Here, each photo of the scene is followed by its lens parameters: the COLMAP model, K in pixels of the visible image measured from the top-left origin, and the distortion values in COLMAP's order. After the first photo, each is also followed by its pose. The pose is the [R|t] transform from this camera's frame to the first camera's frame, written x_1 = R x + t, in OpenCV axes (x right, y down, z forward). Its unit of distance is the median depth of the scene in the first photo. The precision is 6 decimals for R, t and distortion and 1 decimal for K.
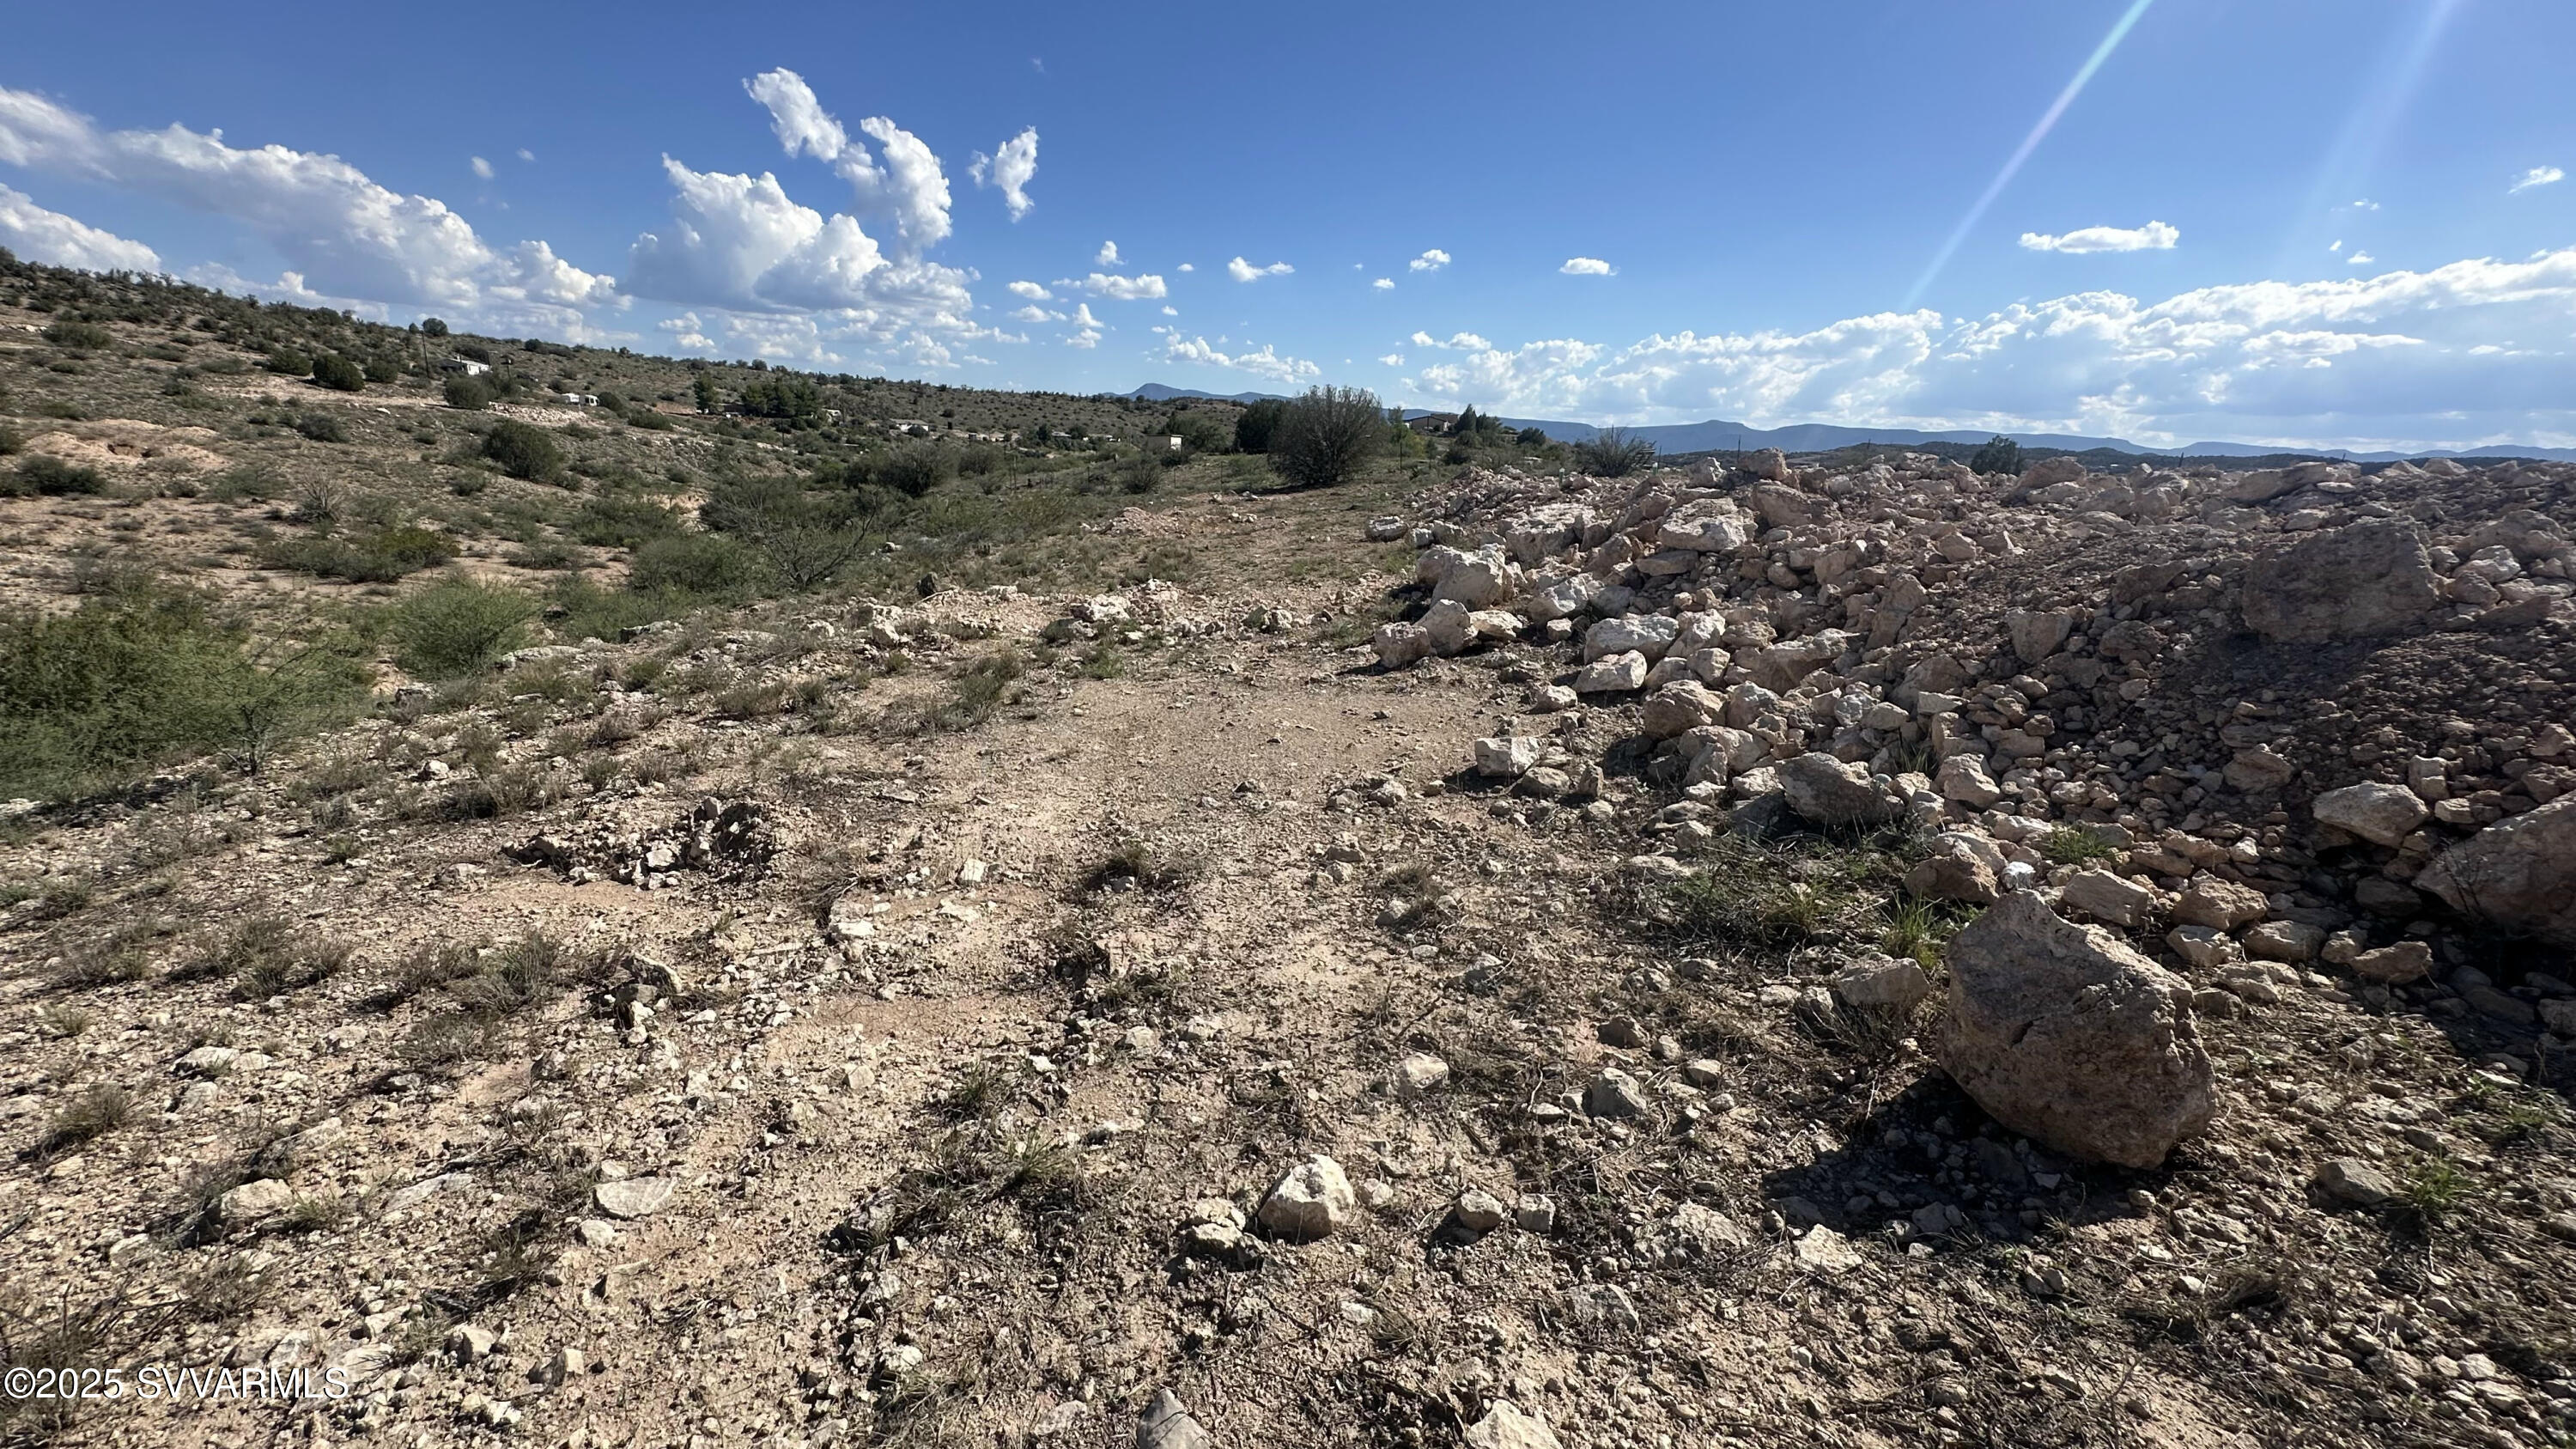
lens RADIAL K [[1031.2, 0, 1285.9], [0, 1031.2, 716.6], [0, 0, 1]] dist [-0.004417, 0.001434]
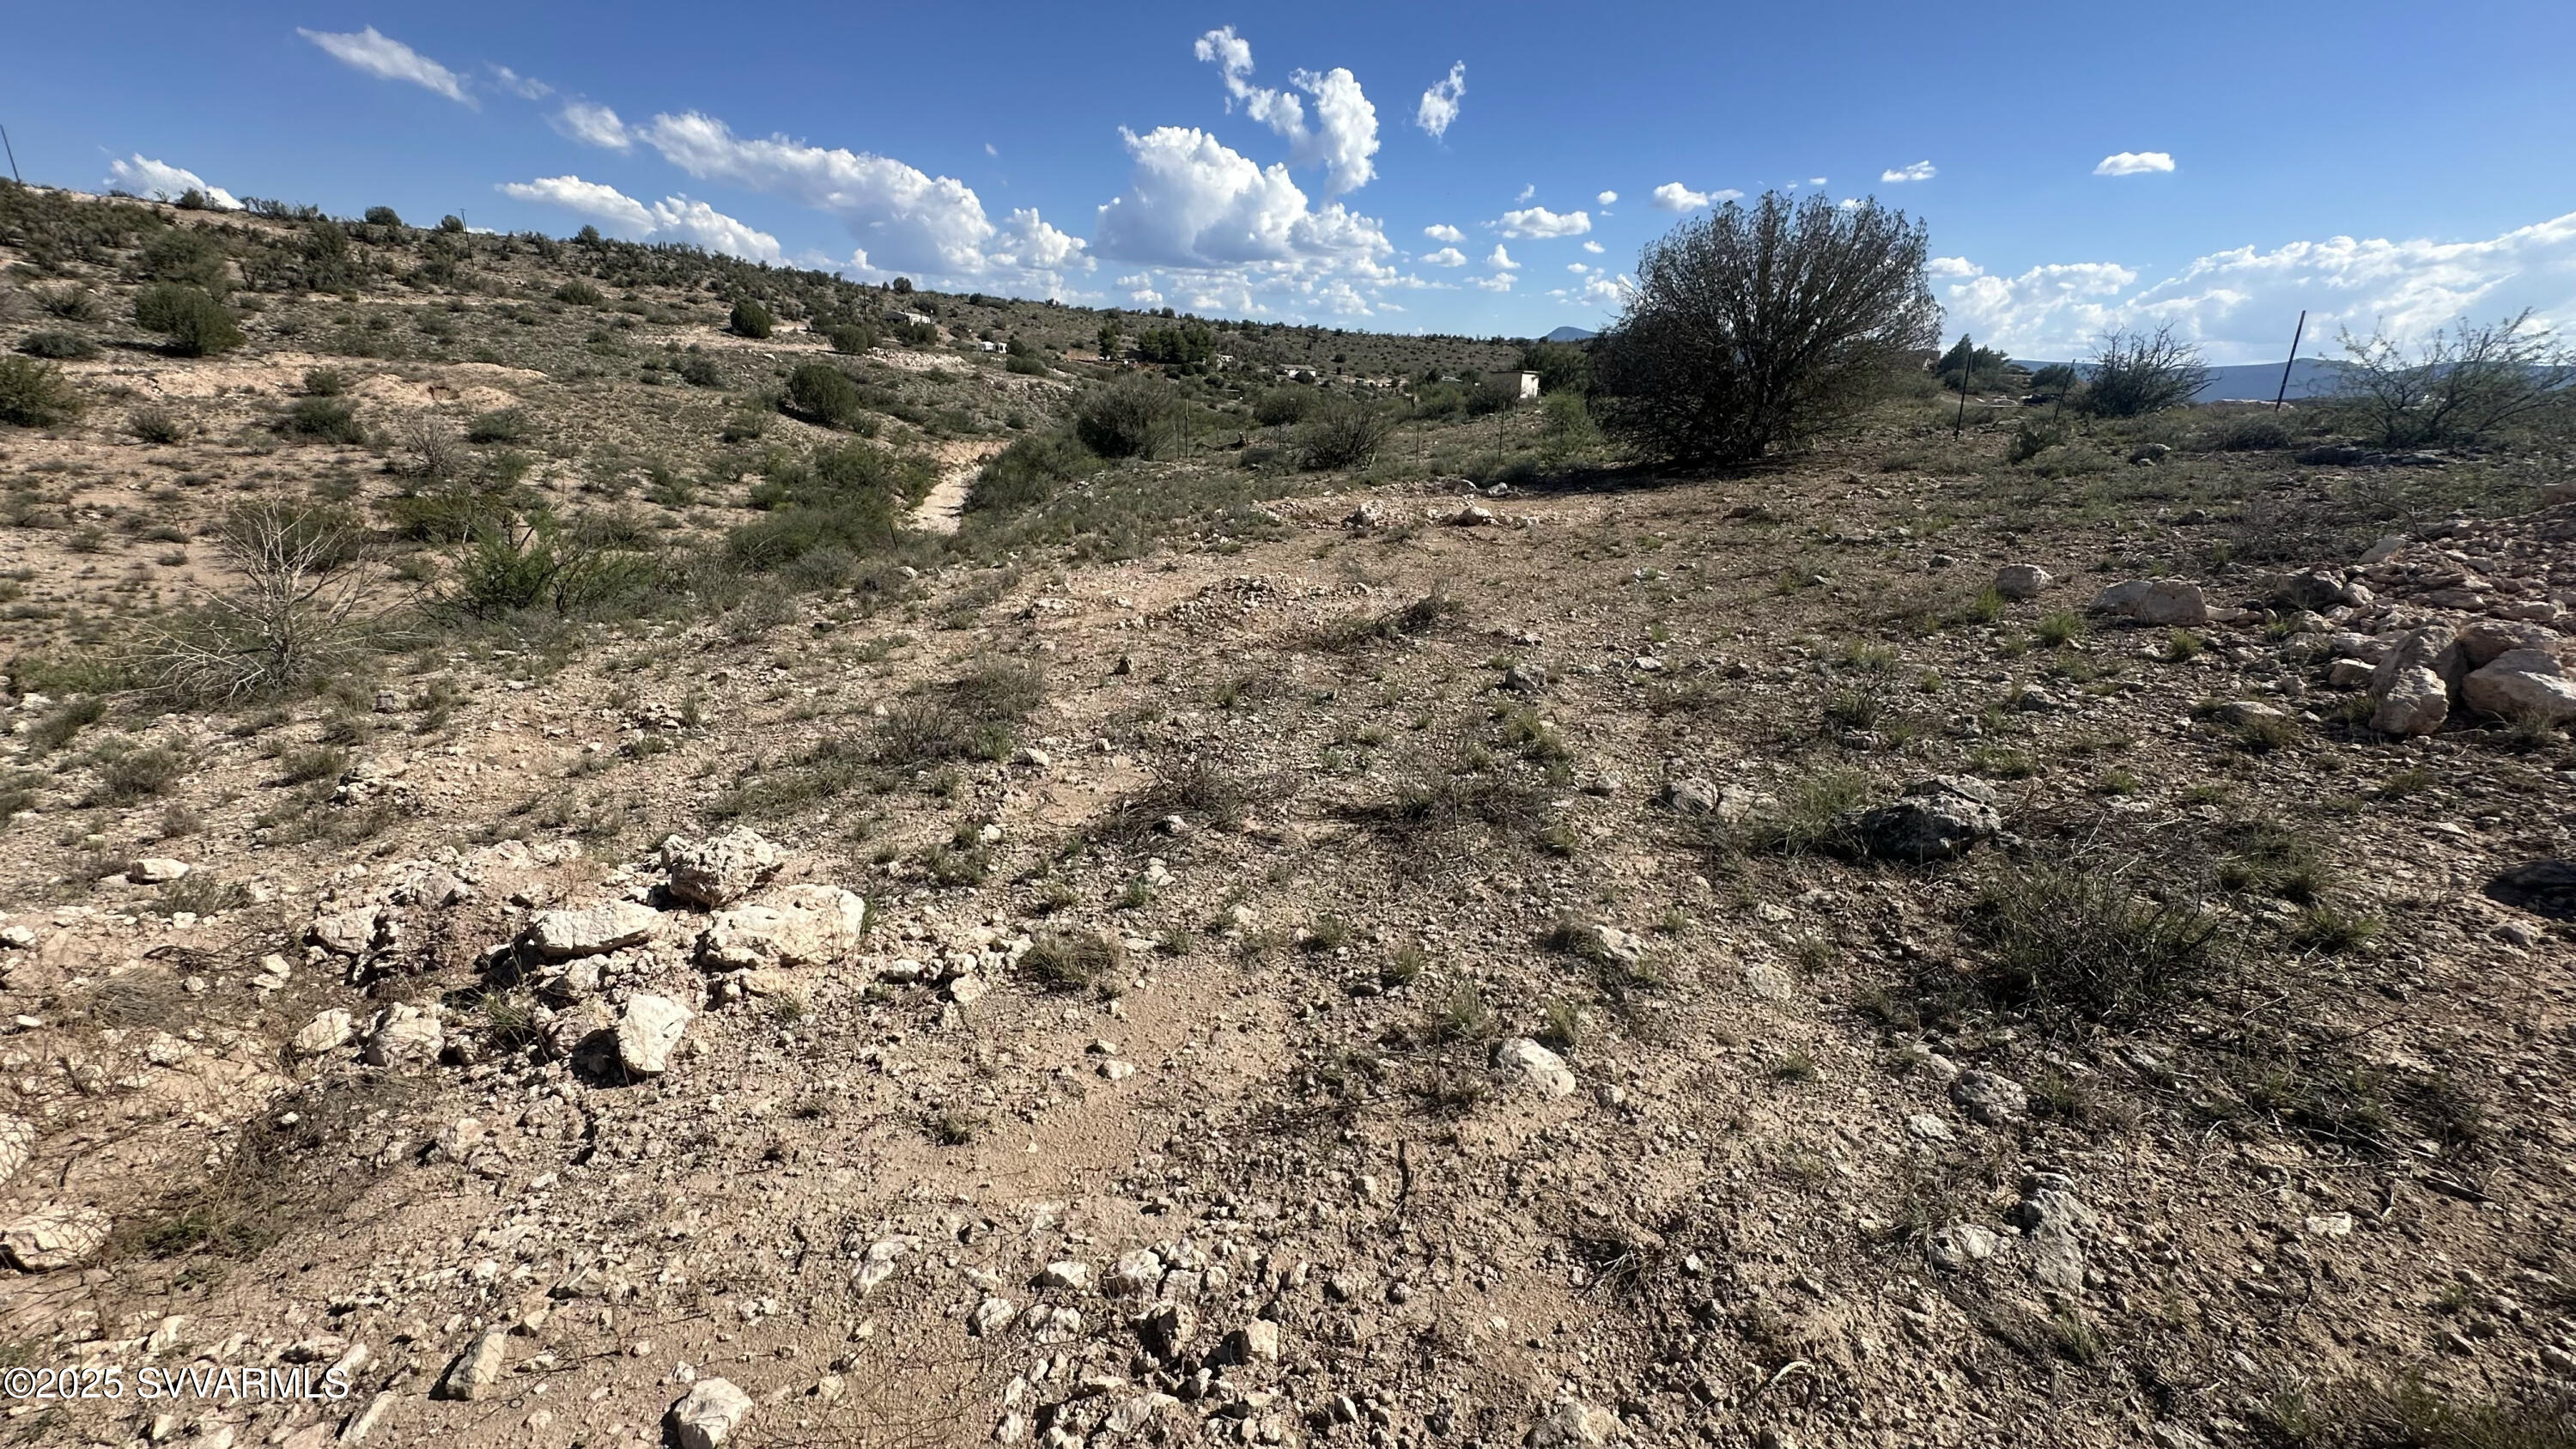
lens RADIAL K [[1031.2, 0, 1288.9], [0, 1031.2, 710.8], [0, 0, 1]] dist [-0.004417, 0.001434]
pose [[0.932088, 0.104944, -0.346697, 0.009014], [-0.090092, 0.994200, 0.058732, -0.045084], [0.350850, -0.023509, 0.936137, 0.183527]]
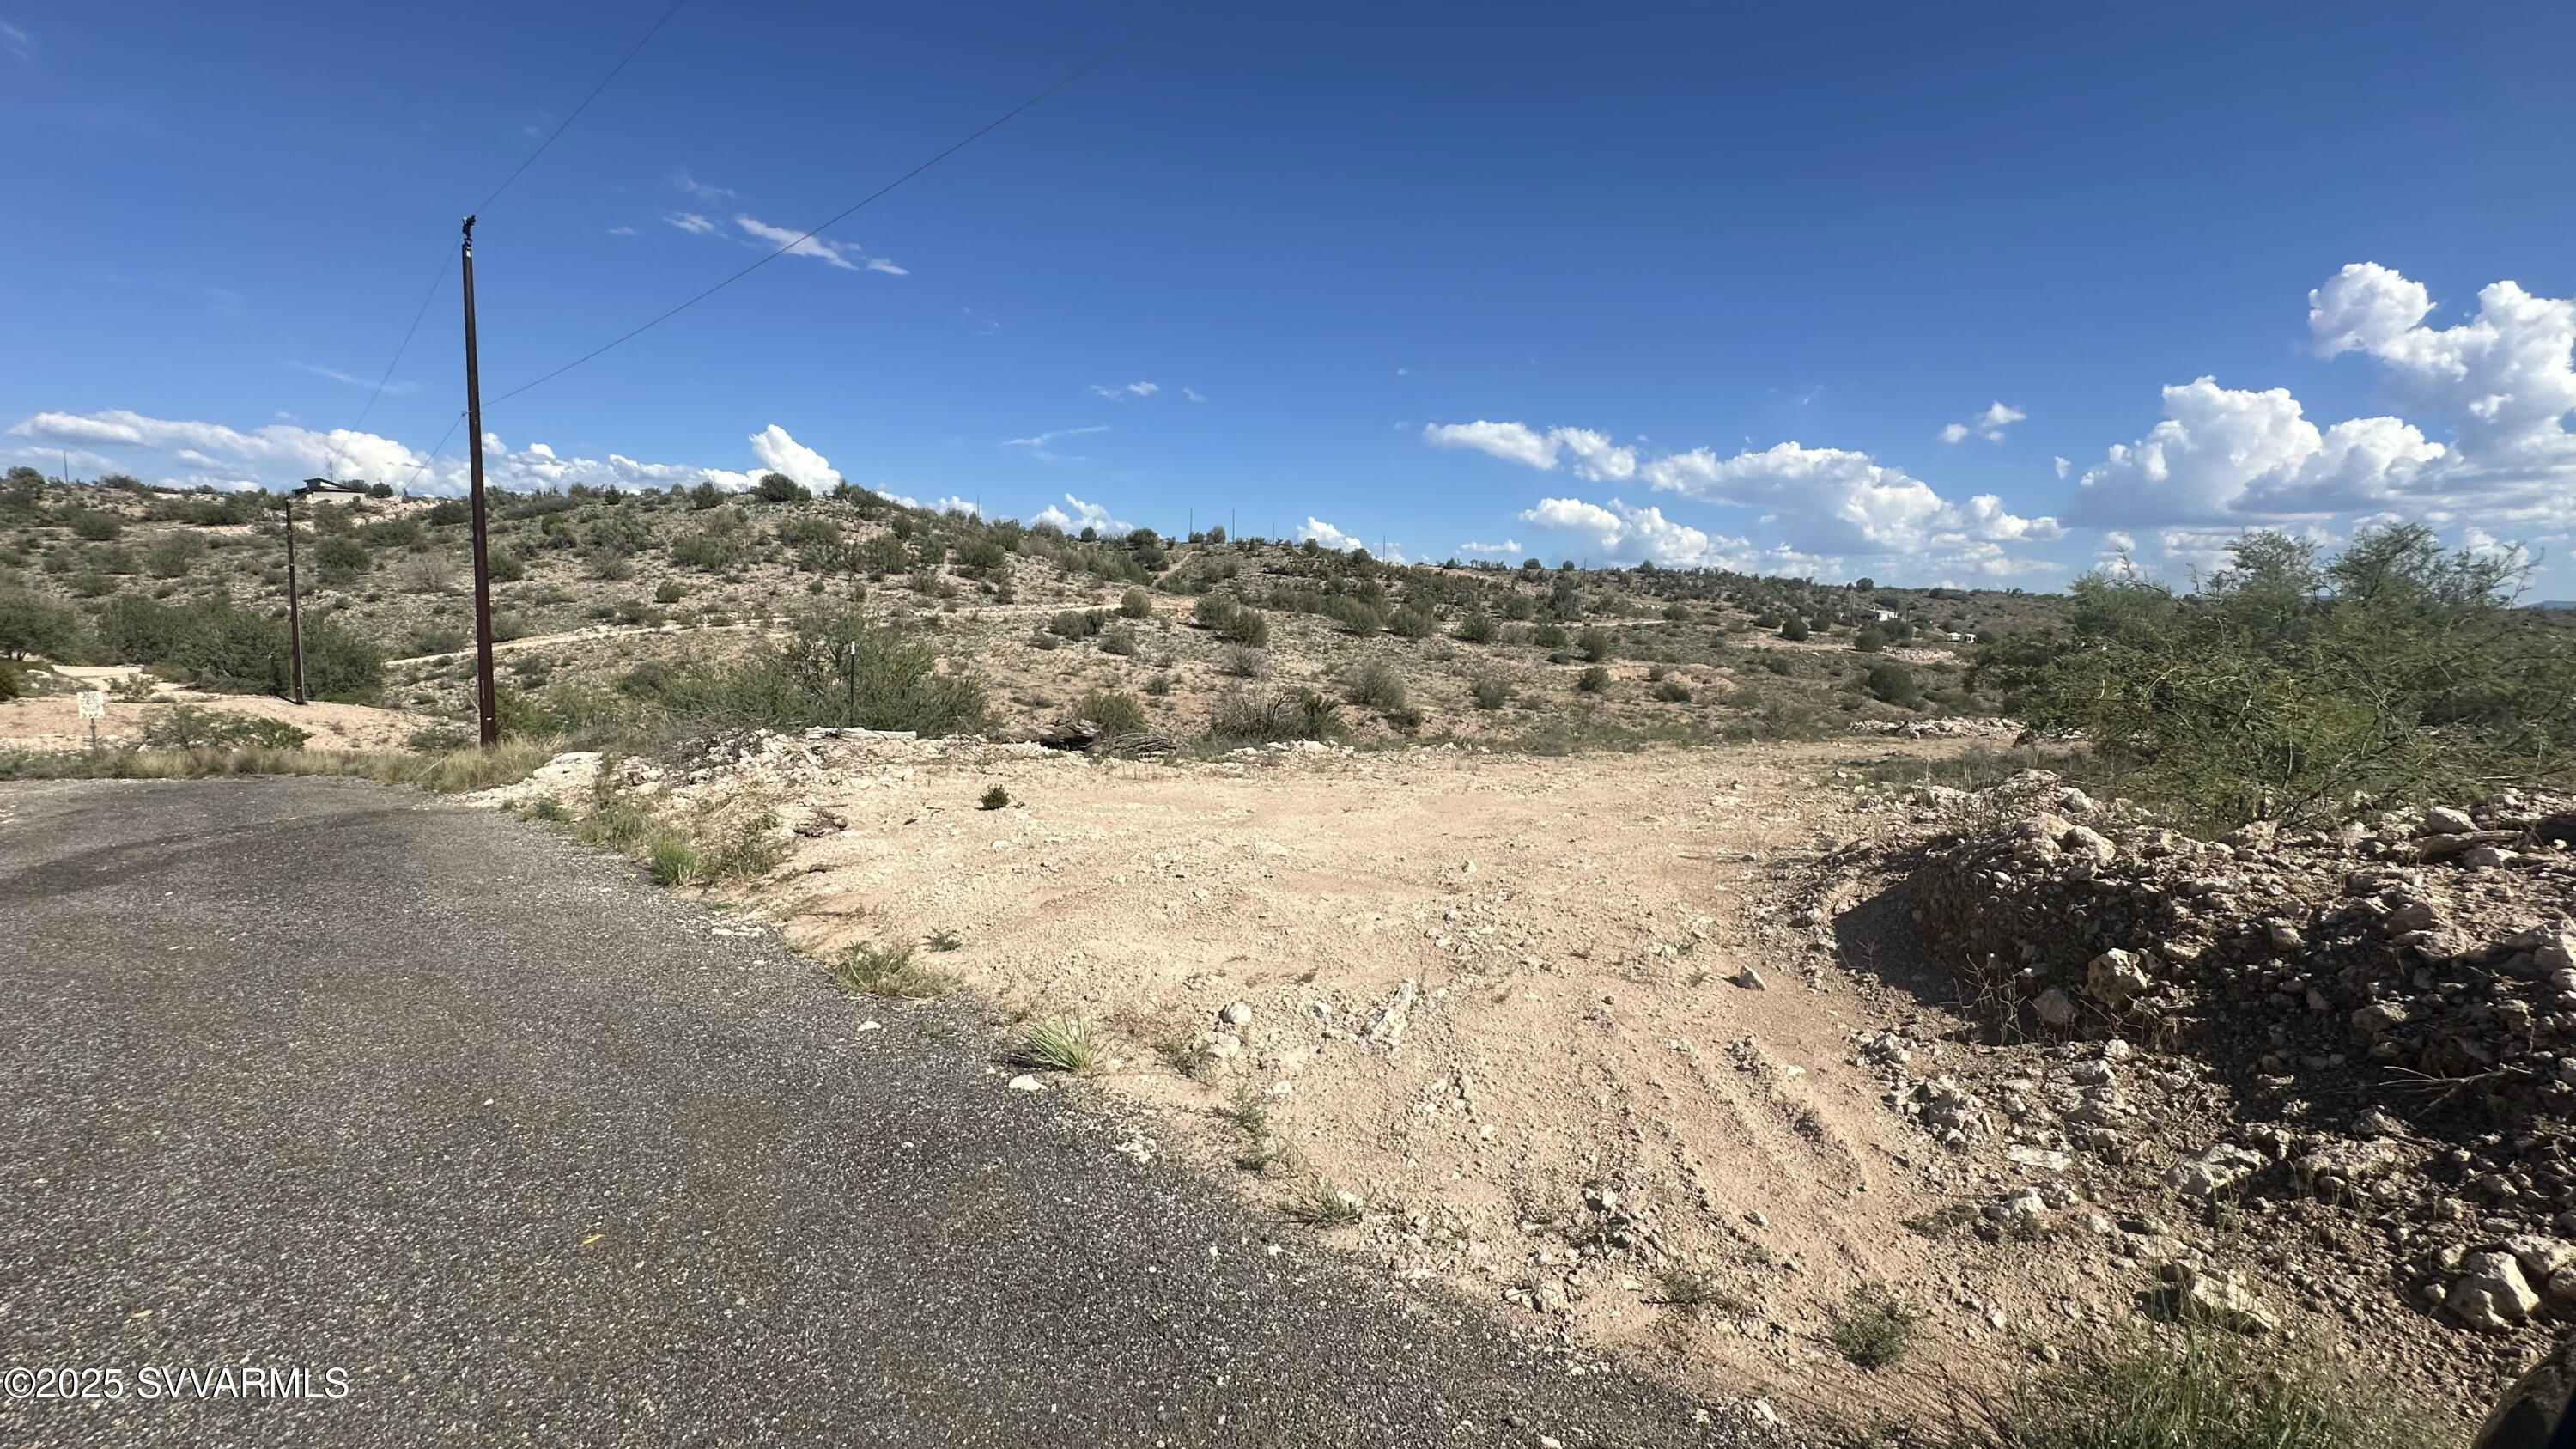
lens RADIAL K [[1031.2, 0, 1285.4], [0, 1031.2, 724.6], [0, 0, 1]] dist [-0.004417, 0.001434]
pose [[0.386118, 0.059231, -0.920546, 0.199688], [-0.245276, 0.968605, -0.040556, 0.050268], [0.889243, 0.241447, 0.388523, -0.231307]]
